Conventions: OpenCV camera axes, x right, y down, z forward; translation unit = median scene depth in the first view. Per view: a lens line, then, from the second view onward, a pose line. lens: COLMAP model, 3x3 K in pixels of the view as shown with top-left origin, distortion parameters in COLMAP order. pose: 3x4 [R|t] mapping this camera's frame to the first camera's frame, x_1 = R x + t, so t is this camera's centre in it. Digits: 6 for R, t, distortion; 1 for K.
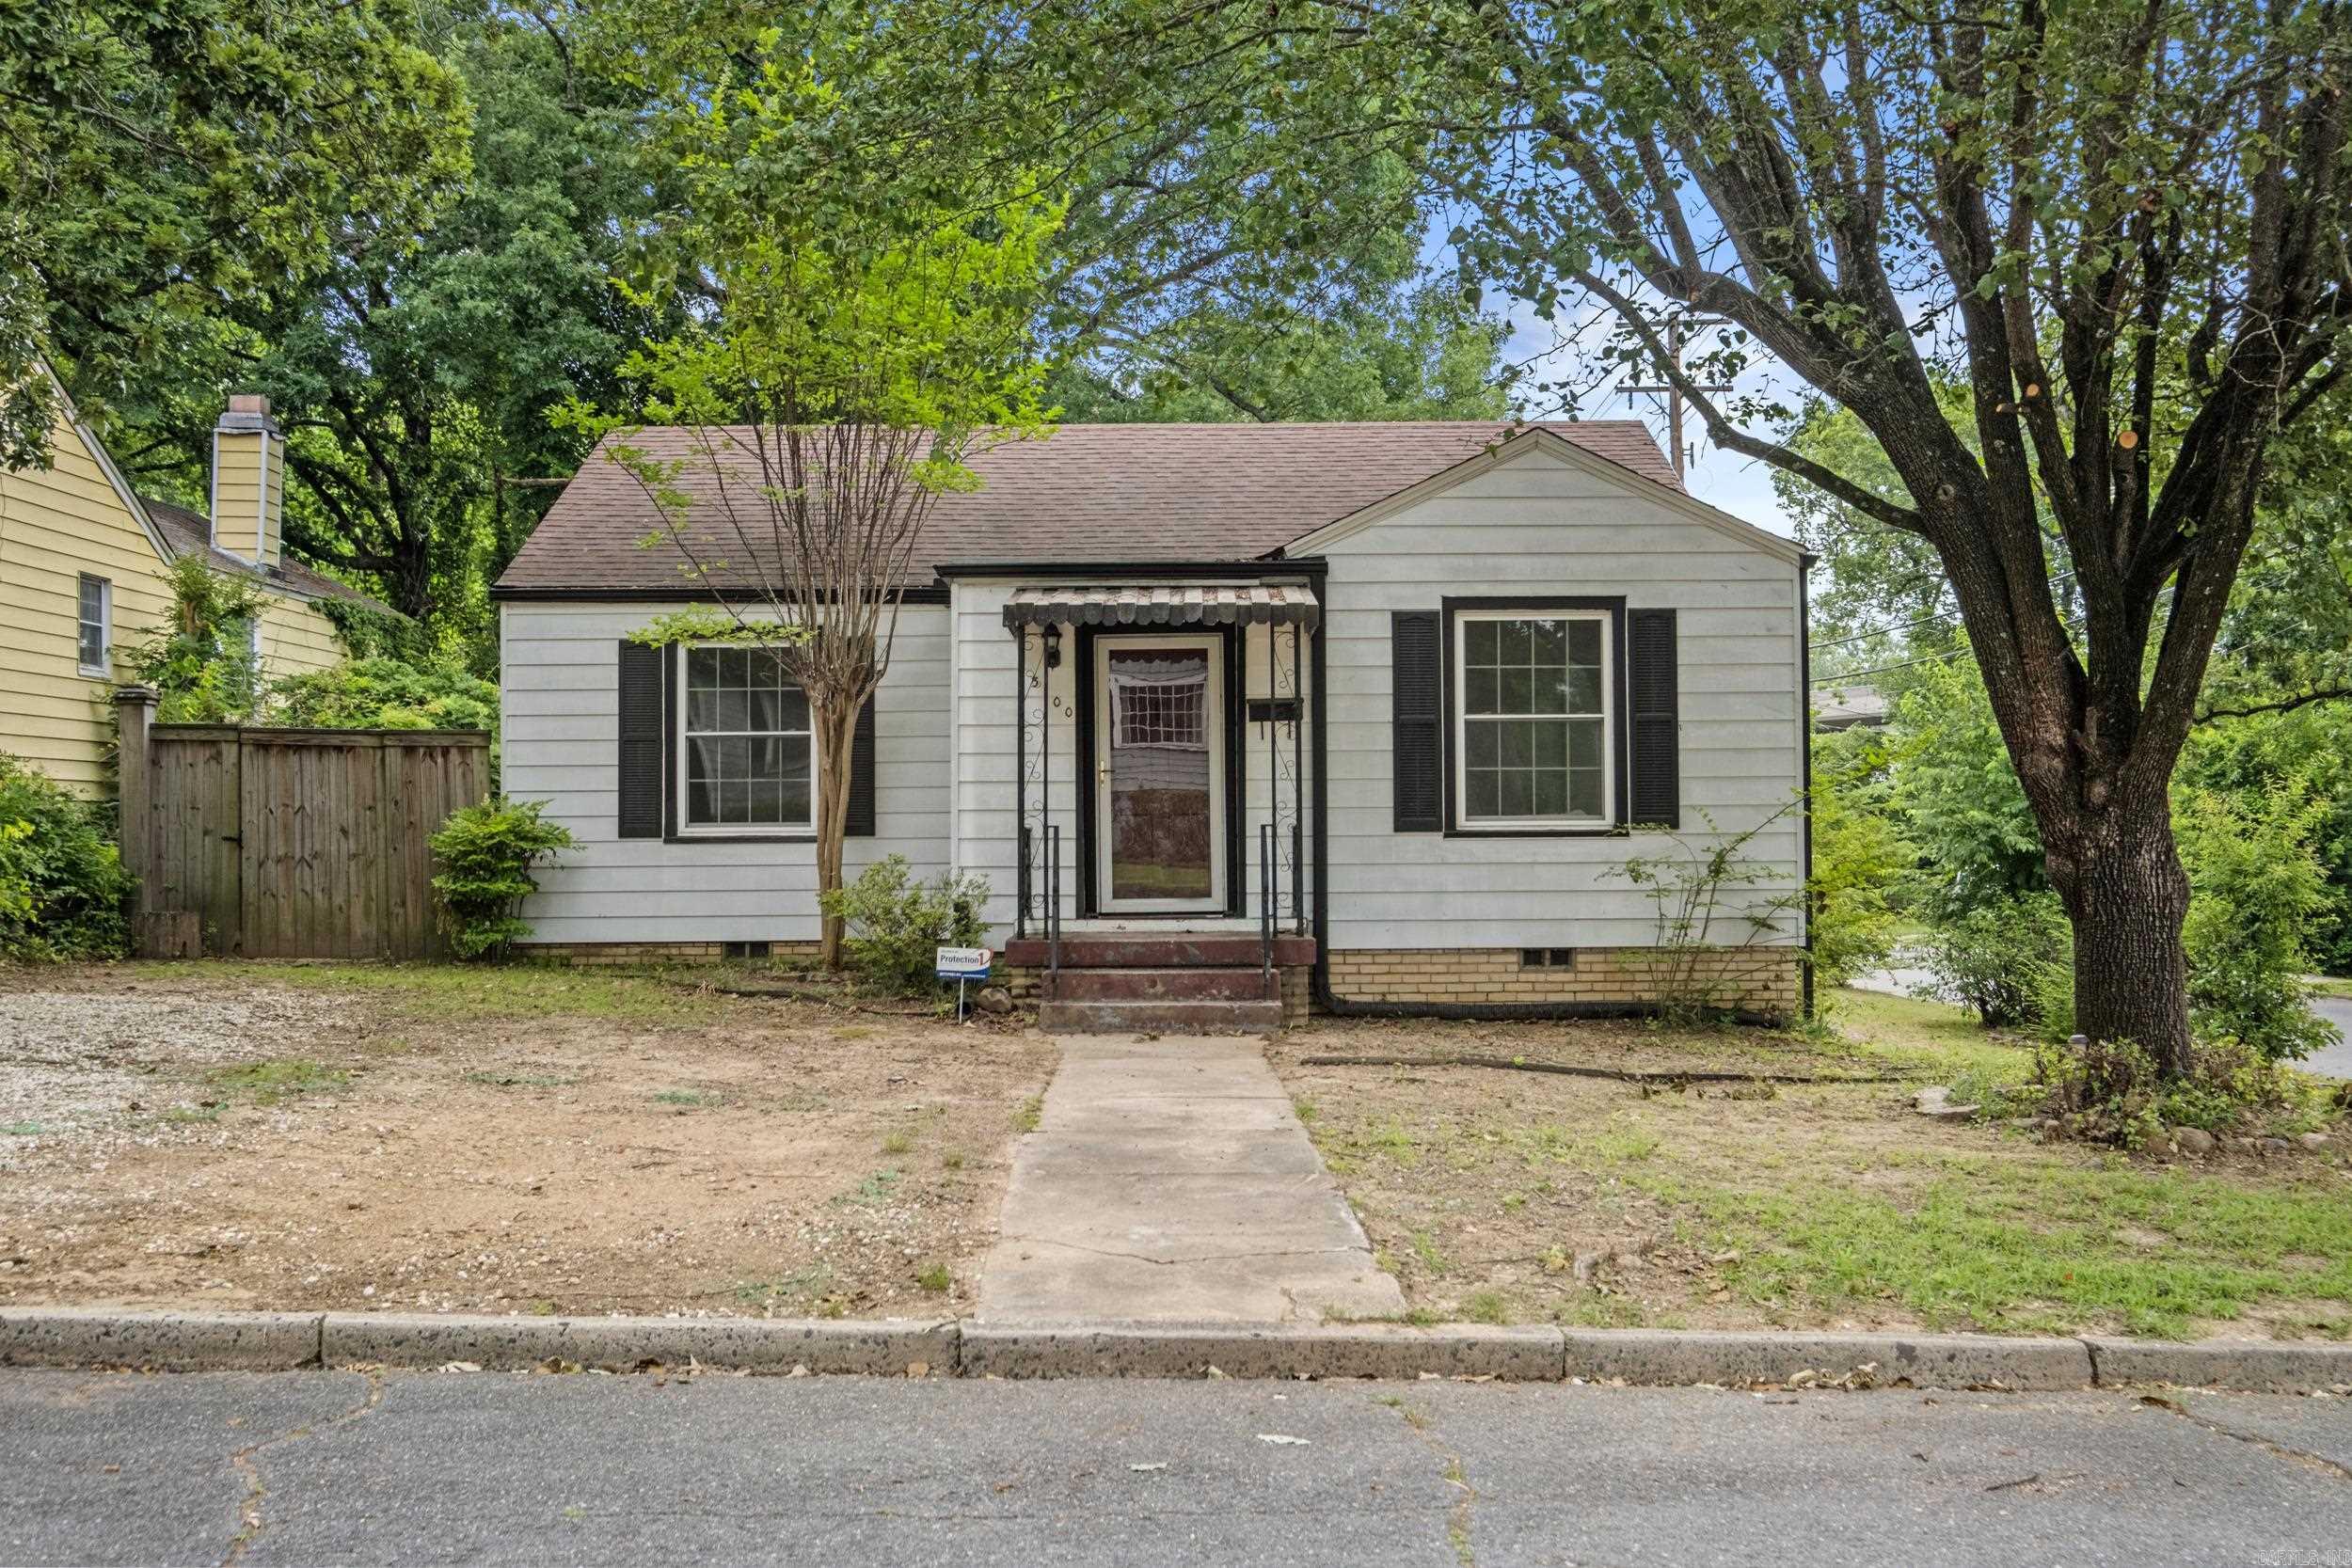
lens RADIAL K [[2369.2, 0, 1177.7], [0, 2369.2, 781.0], [0, 0, 1]] dist [-0.068133, 0.000000]
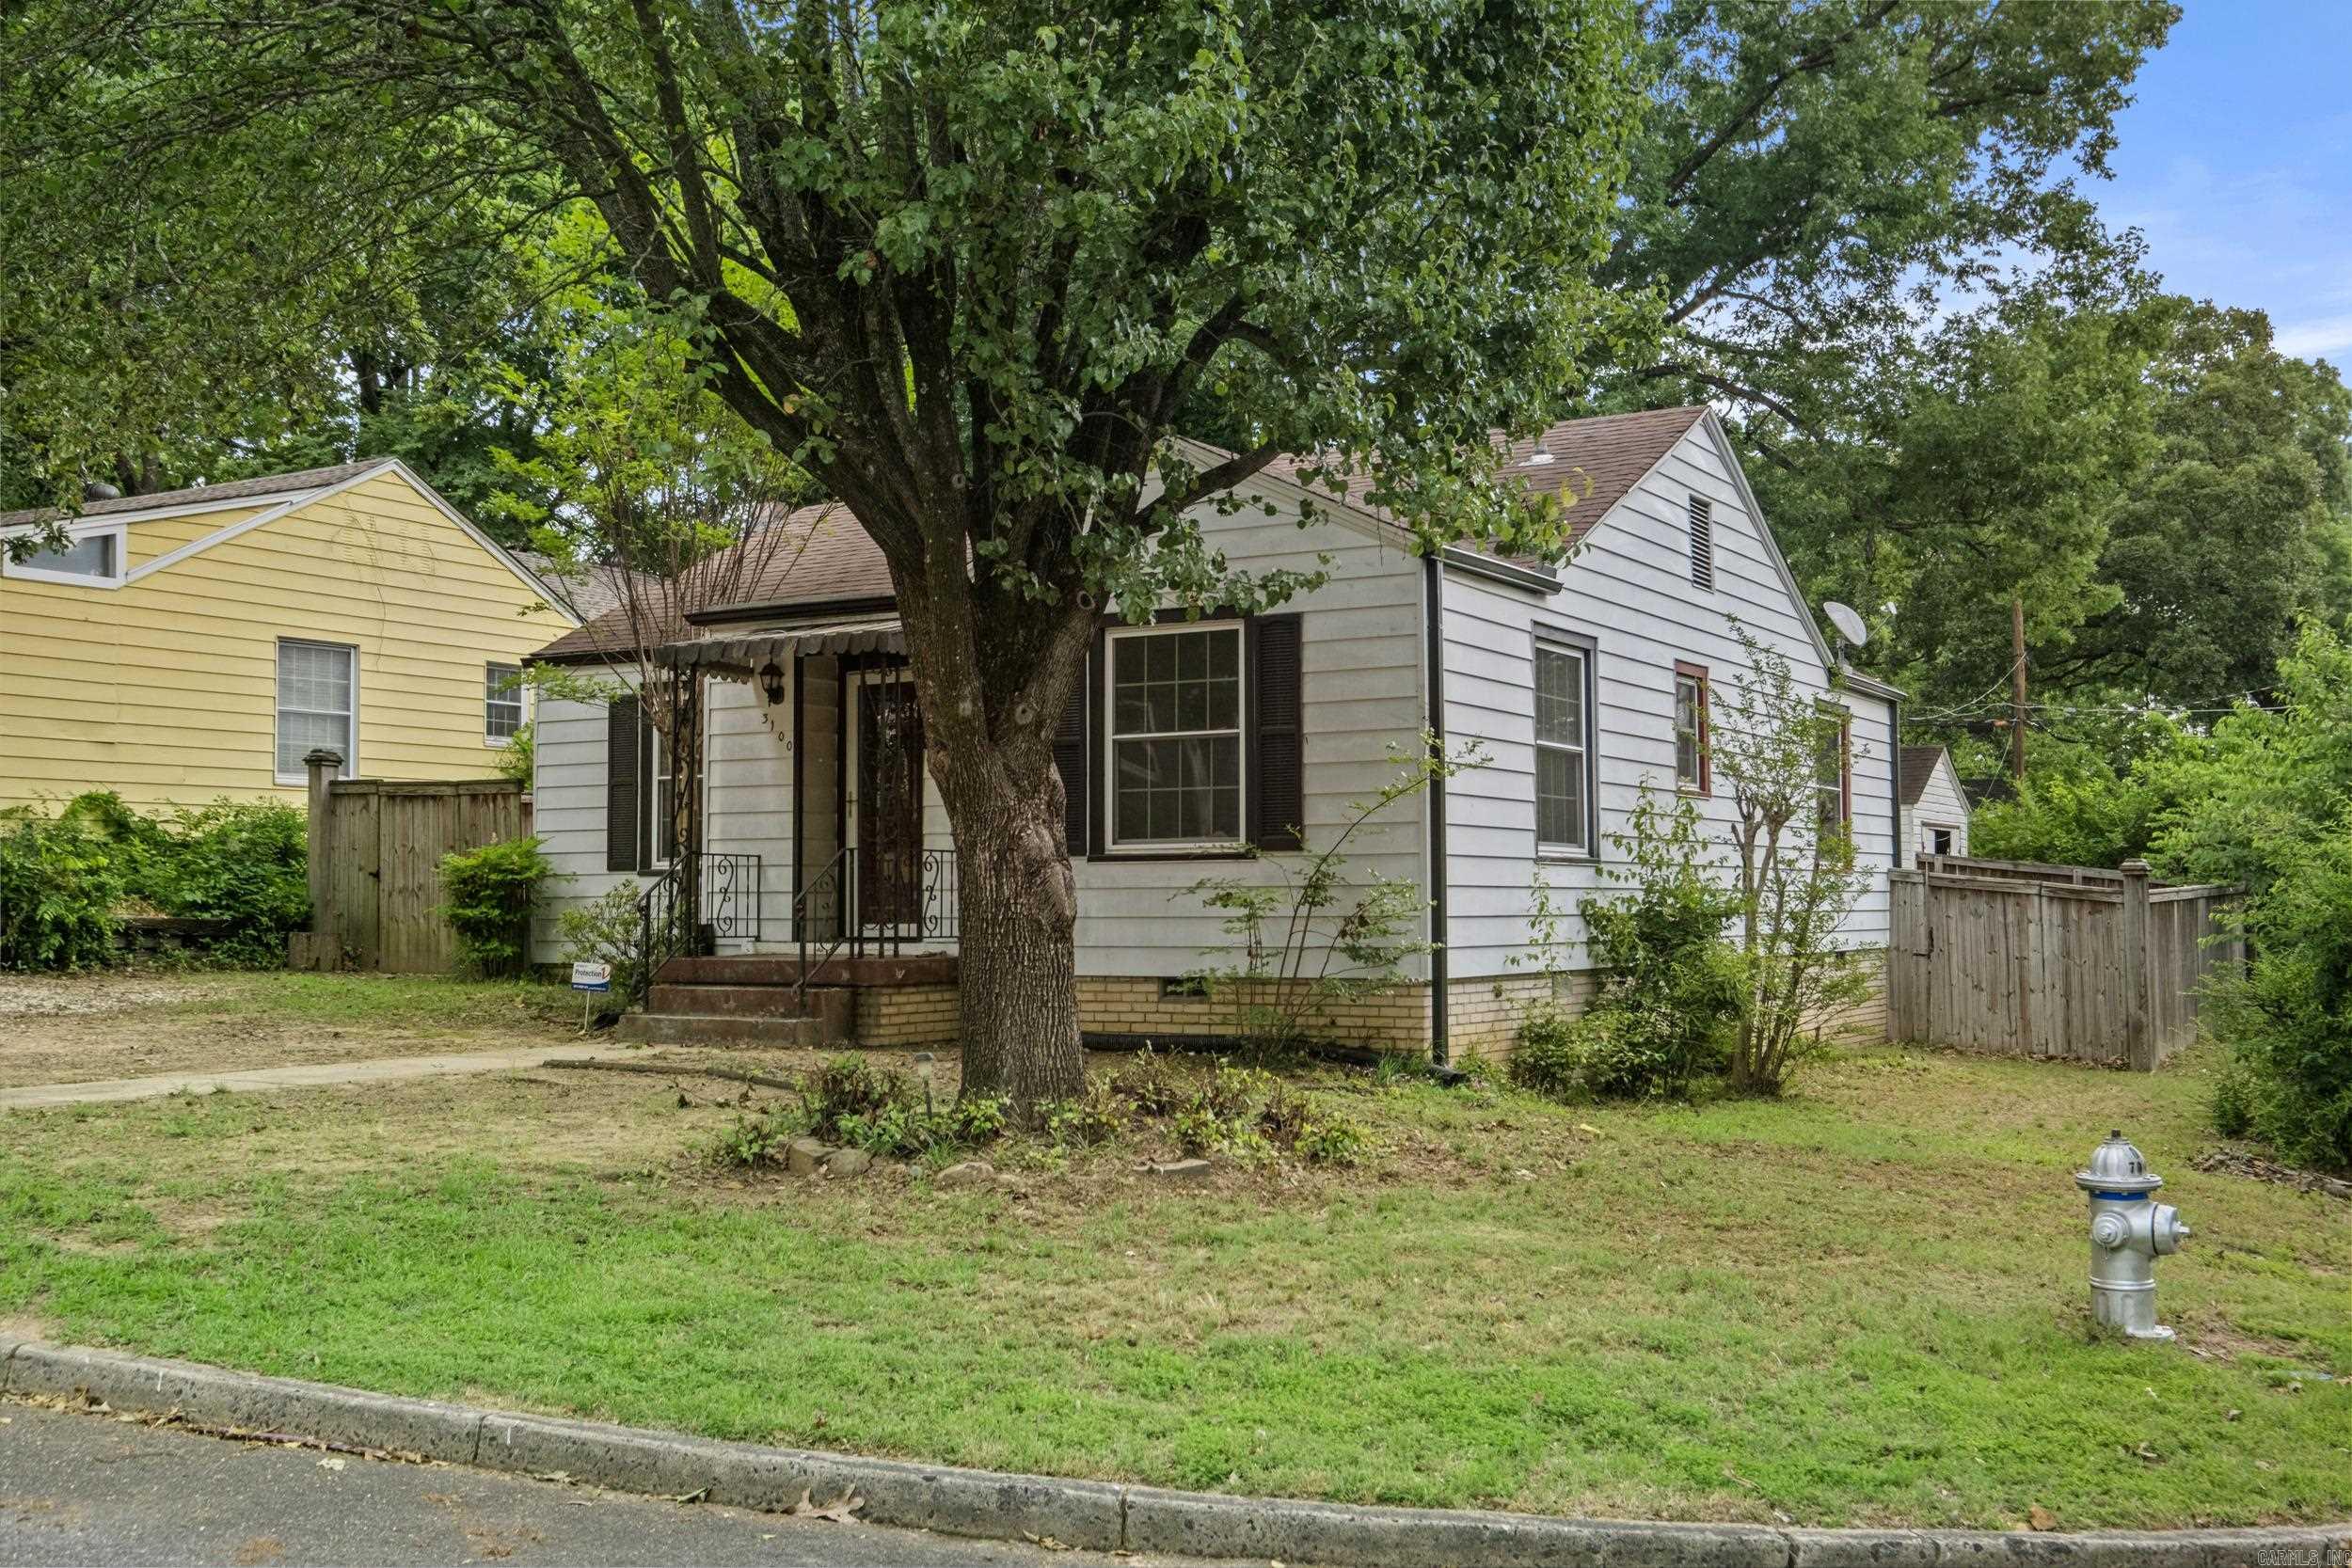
lens RADIAL K [[2369.2, 0, 1175.1], [0, 2369.2, 789.0], [0, 0, 1]] dist [-0.068133, 0.000000]
pose [[0.865751, -0.023029, -0.499945, 0.629992], [0.009919, 0.999534, -0.028865, 0.022329], [0.500377, 0.020030, 0.865576, 0.173074]]
